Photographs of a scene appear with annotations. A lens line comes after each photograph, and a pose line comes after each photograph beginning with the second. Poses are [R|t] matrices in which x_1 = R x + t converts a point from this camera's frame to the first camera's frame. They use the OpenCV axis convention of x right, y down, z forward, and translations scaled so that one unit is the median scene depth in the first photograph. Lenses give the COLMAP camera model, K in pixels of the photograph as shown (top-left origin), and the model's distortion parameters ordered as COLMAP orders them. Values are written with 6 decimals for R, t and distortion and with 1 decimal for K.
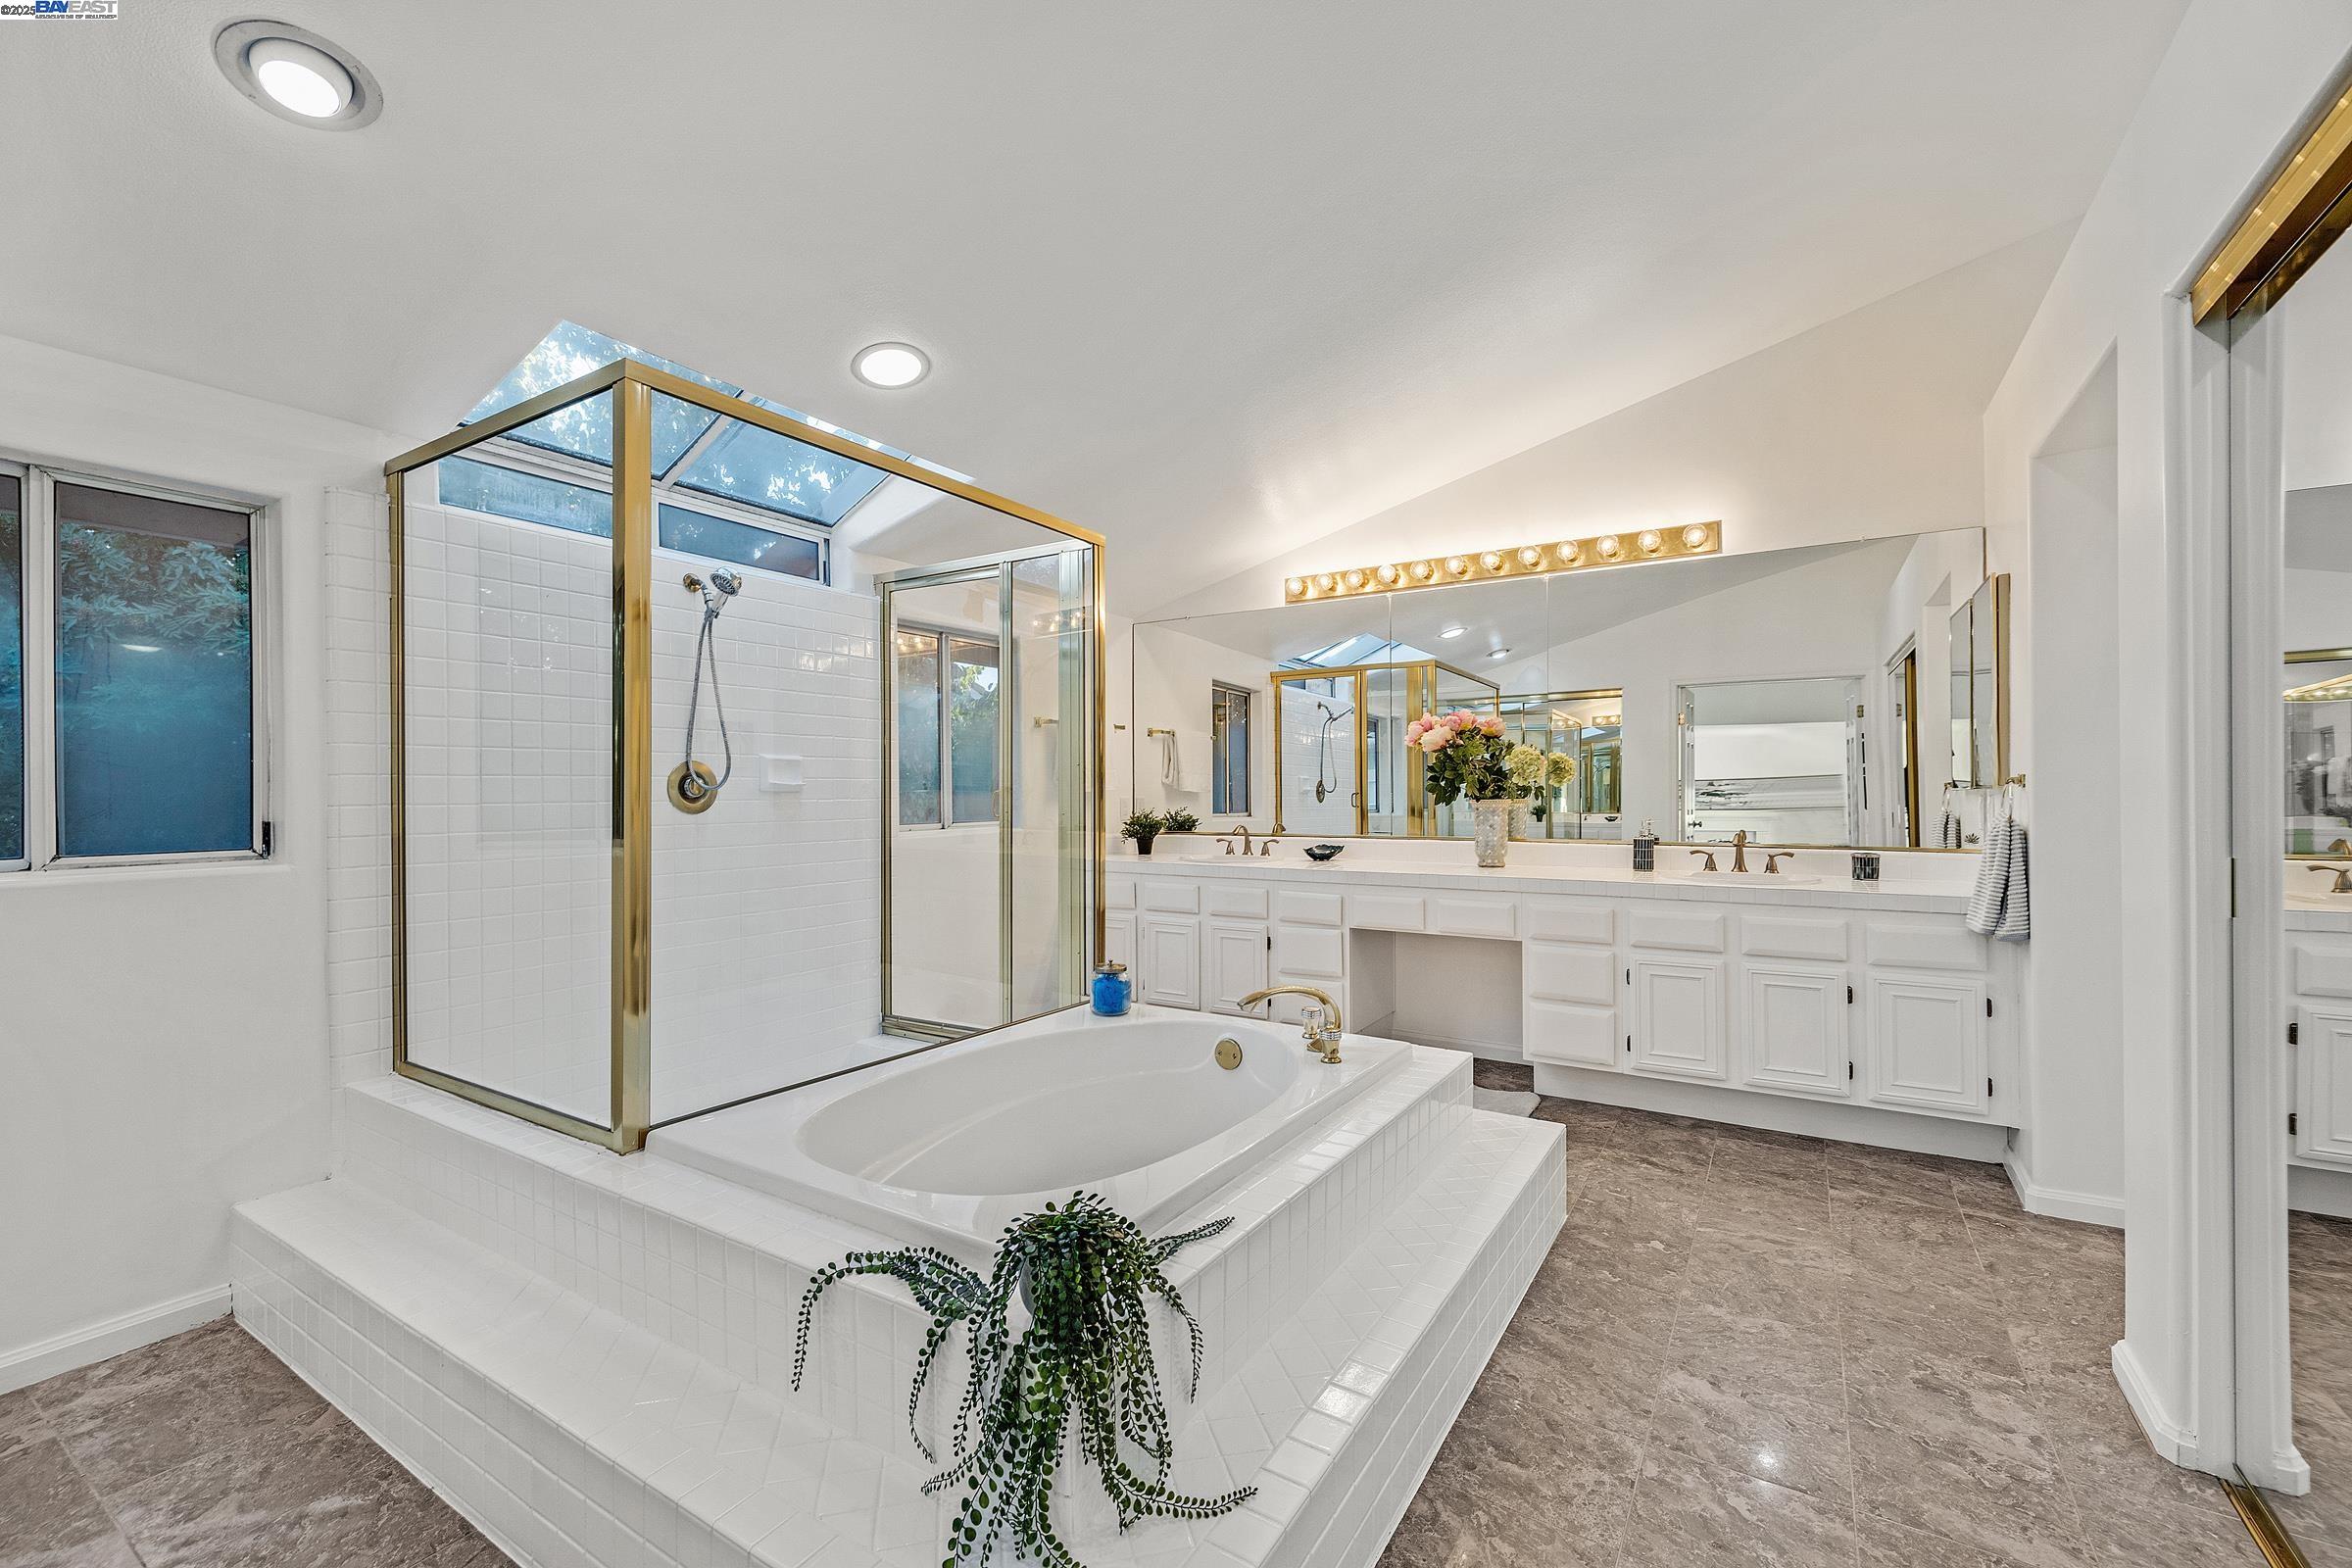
lens RADIAL K [[984.8, 0, 1182.2], [0, 984.8, 787.4], [0, 0, 1]] dist [-0.003407, -0.000404]
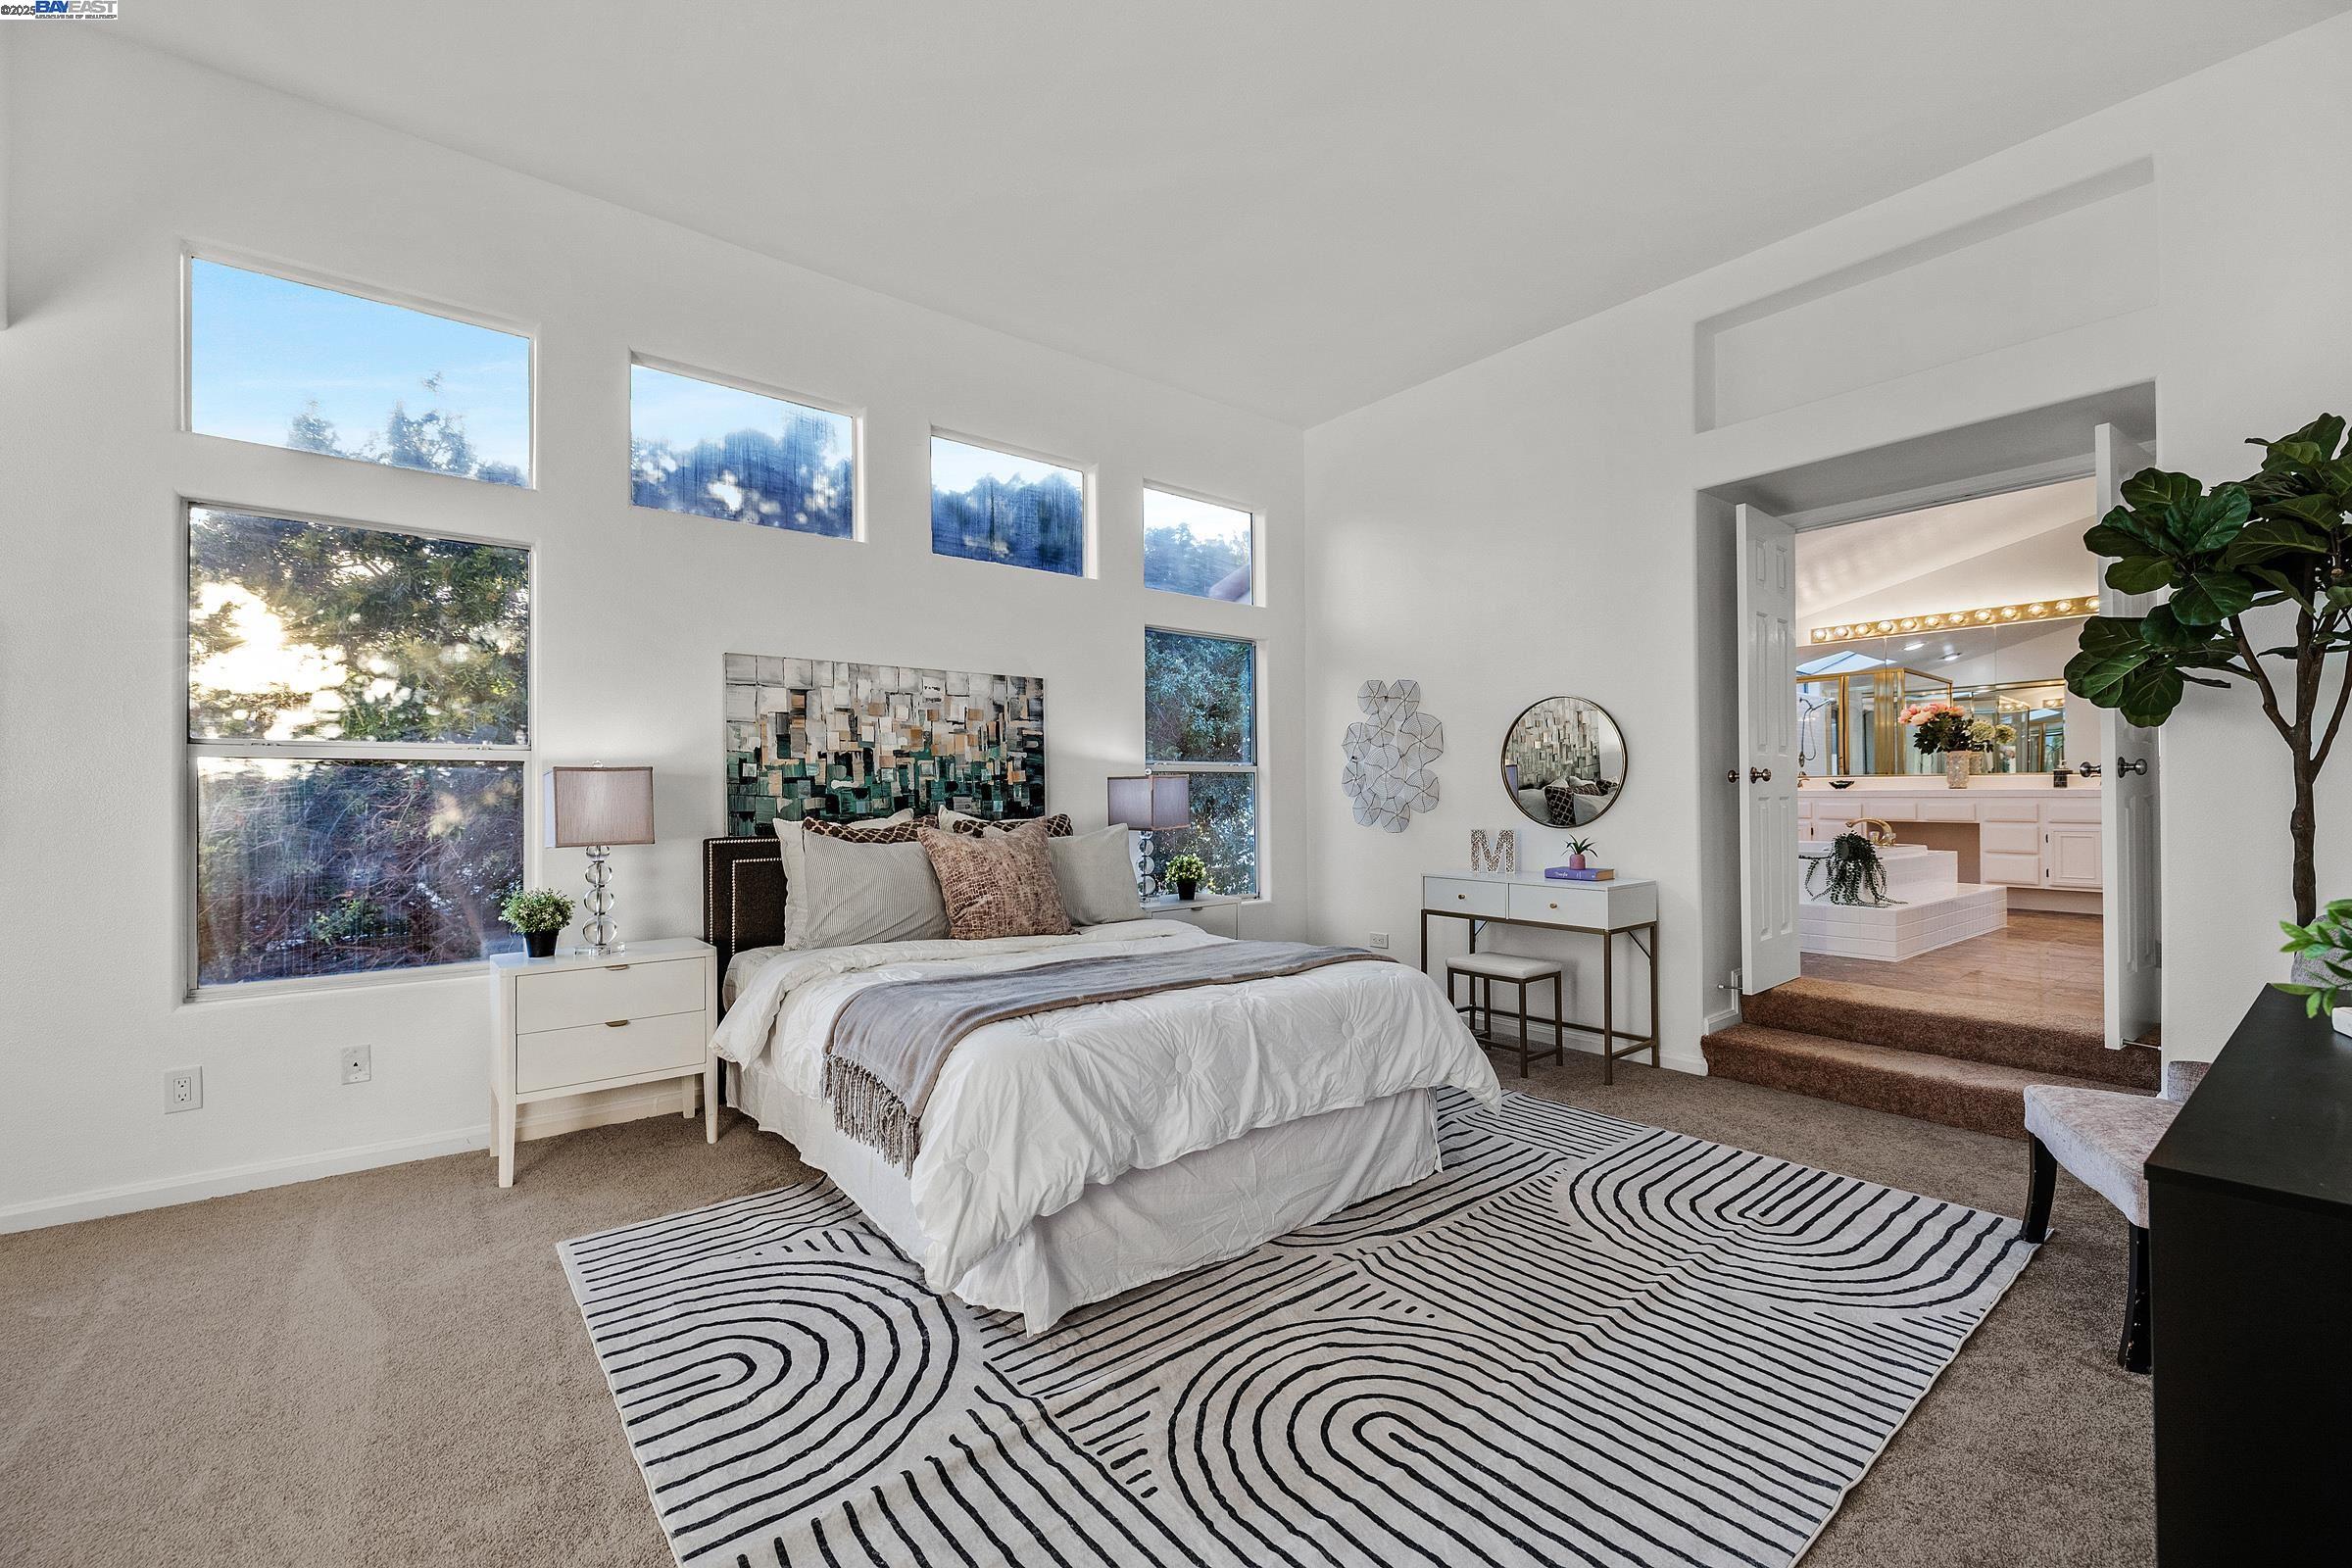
lens RADIAL K [[984.8, 0, 1174.9], [0, 984.8, 788.6], [0, 0, 1]] dist [-0.003407, -0.000404]
pose [[0.943127, -0.002643, -0.332422, -0.397923], [0.003093, 0.999995, 0.000825, 0.067097], [0.332418, -0.001806, 0.943130, -1.059274]]
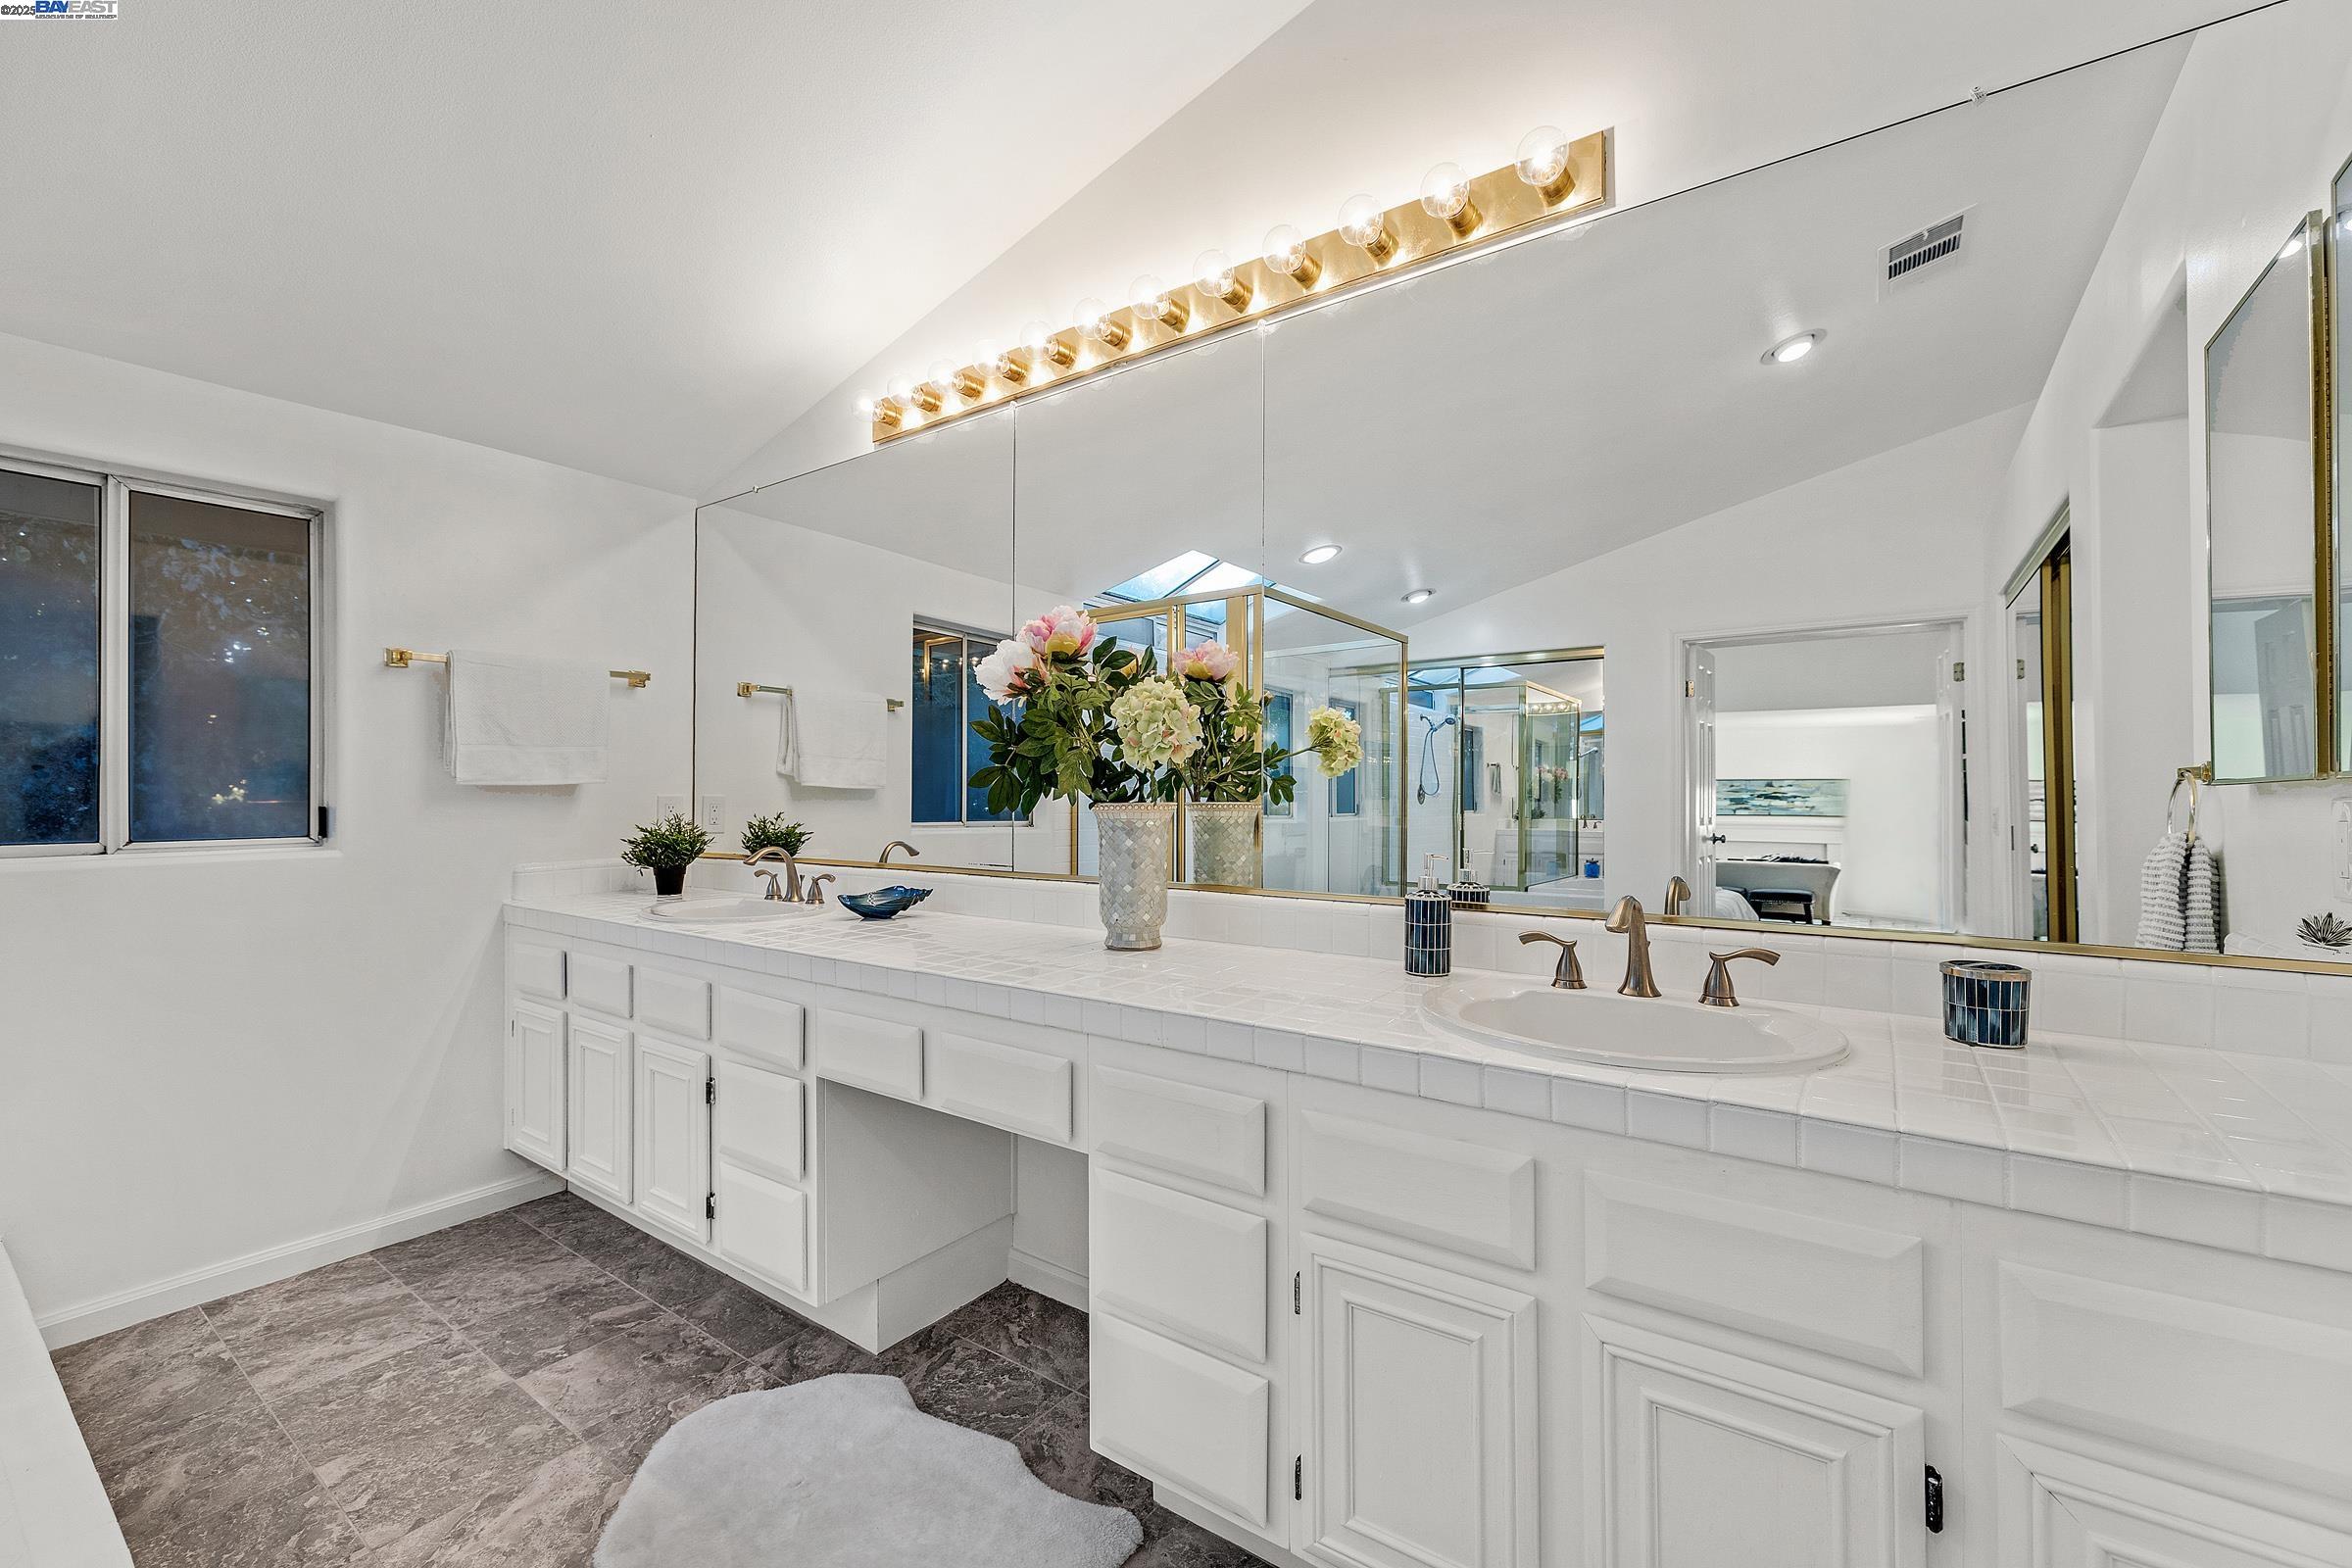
lens RADIAL K [[984.8, 0, 1166.3], [0, 984.8, 786.7], [0, 0, 1]] dist [-0.003407, -0.000404]
pose [[0.997347, 0.003976, -0.072681, 0.322778], [-0.004054, 0.999991, -0.000928, 0.004495], [0.072677, 0.001220, 0.997355, 0.474124]]
